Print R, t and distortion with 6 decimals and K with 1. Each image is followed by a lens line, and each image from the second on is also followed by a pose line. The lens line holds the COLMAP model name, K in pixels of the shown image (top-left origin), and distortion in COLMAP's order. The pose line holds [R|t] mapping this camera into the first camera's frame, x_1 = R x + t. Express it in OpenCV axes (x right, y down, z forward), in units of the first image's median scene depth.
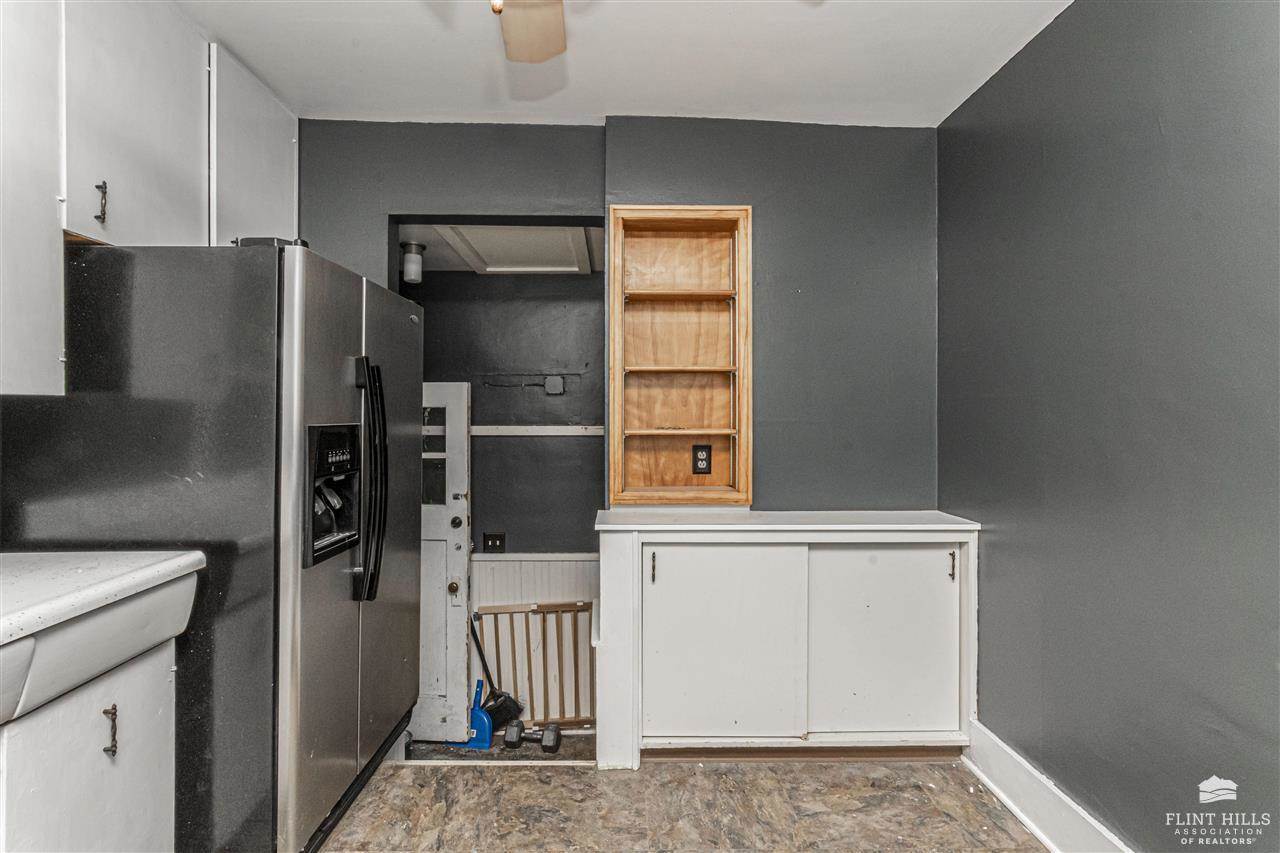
lens RADIAL K [[570.4, 0, 624.9], [0, 570.4, 408.2], [0, 0, 1]] dist [-0.000808, -0.000065]
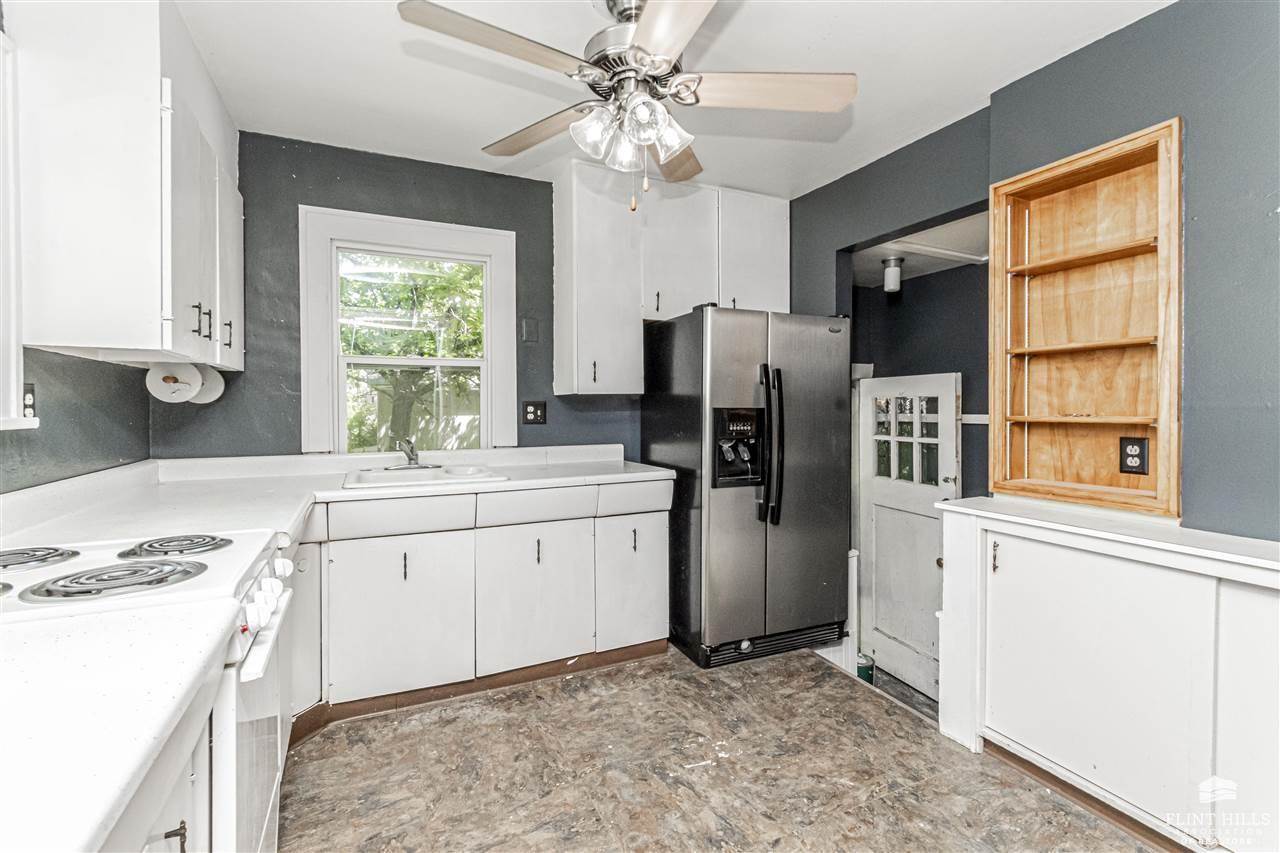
lens RADIAL K [[560.3, 0, 637.6], [0, 560.3, 407.3], [0, 0, 1]] dist [-0.001340, -0.000105]
pose [[0.404764, -0.002450, -0.914418, 0.608845], [0.007685, 0.999970, 0.000722, 0.018258], [0.914389, -0.007319, 0.404770, 0.056764]]
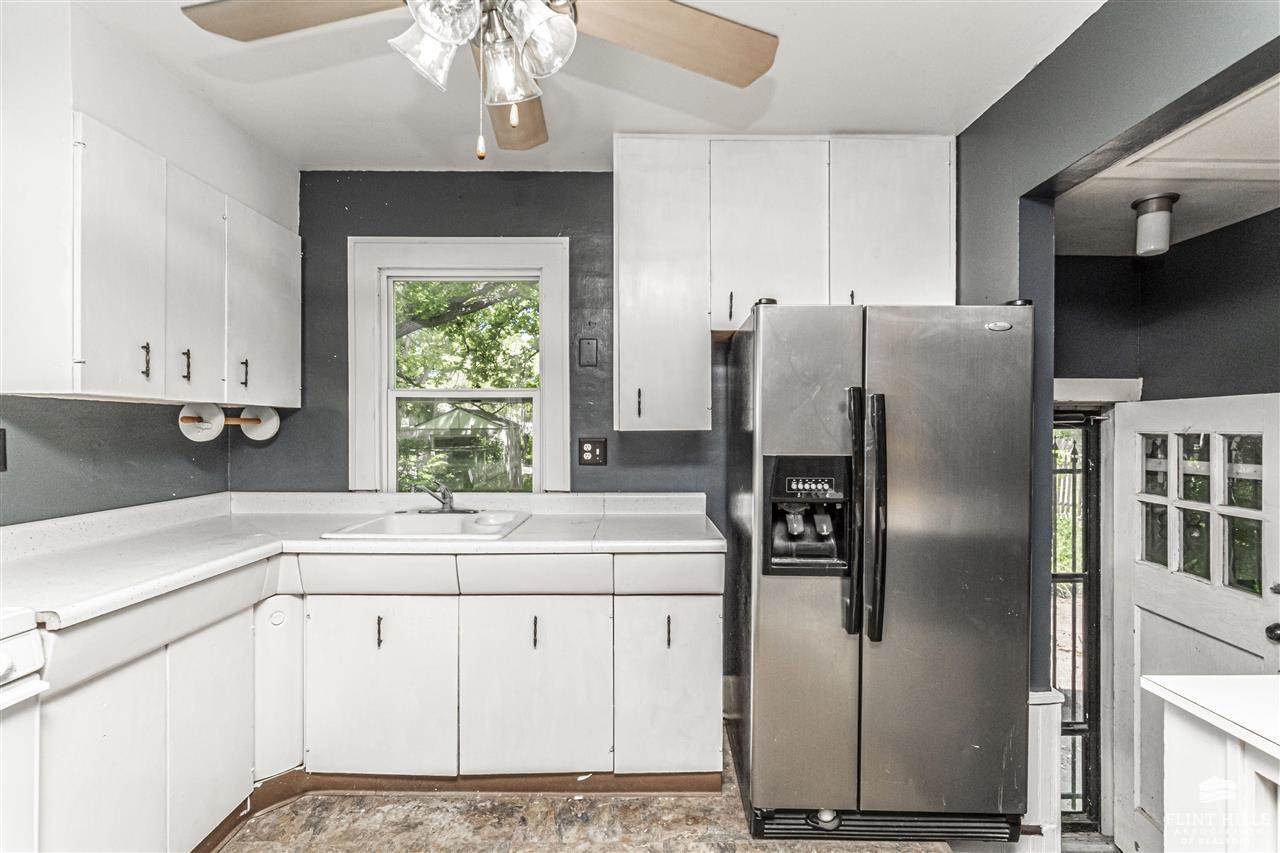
lens RADIAL K [[563.3, 0, 645.7], [0, 563.3, 428.9], [0, 0, 1]] dist [-0.001878, 0.000294]
pose [[-0.008339, -0.002882, -0.999961, 0.399303], [0.002502, 0.999993, -0.002903, -0.012044], [0.999962, -0.002526, -0.008332, 0.500149]]
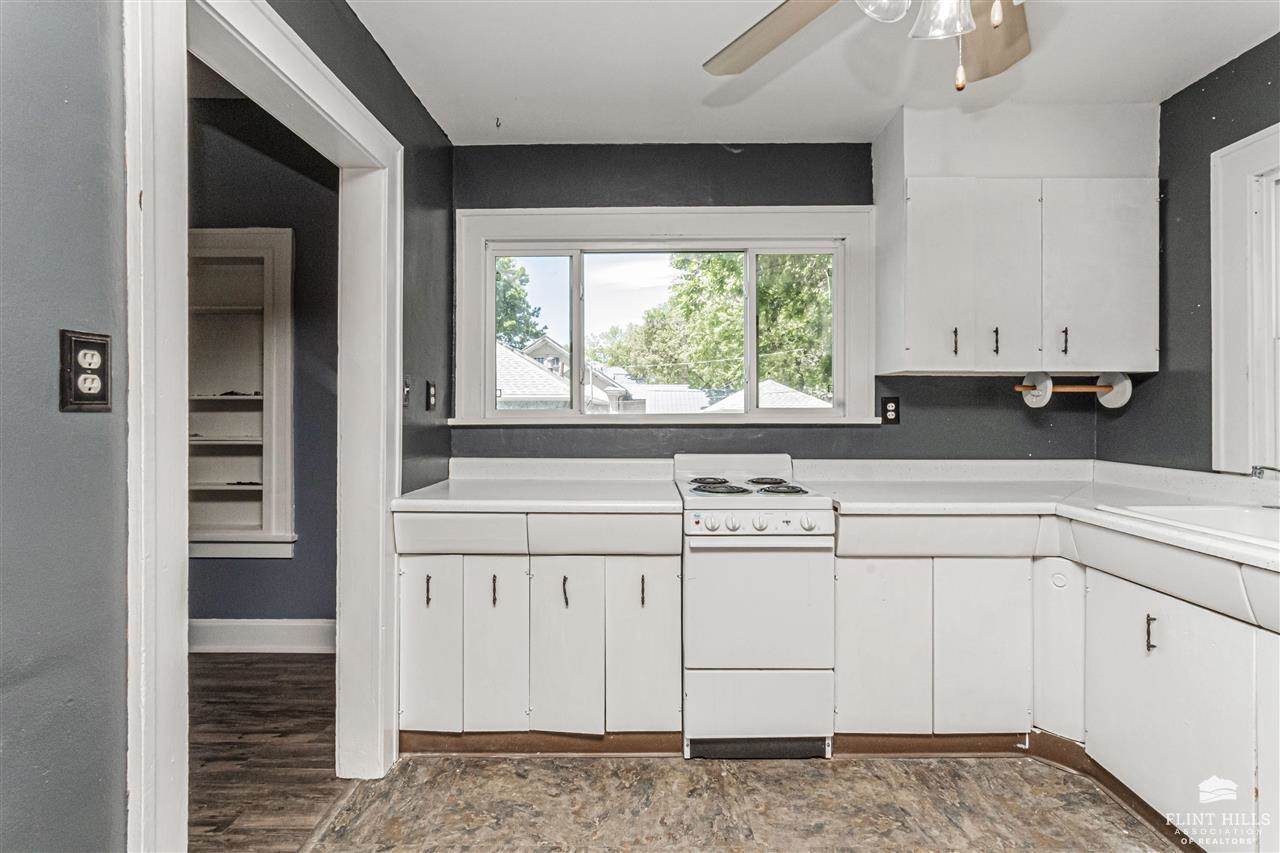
lens RADIAL K [[560.3, 0, 637.6], [0, 560.3, 407.3], [0, 0, 1]] dist [-0.001340, -0.000105]
pose [[-0.999668, -0.004820, 0.025298, 0.169750], [-0.005018, 0.999957, -0.007742, 0.016958], [-0.025259, -0.007867, -0.999650, 0.814676]]
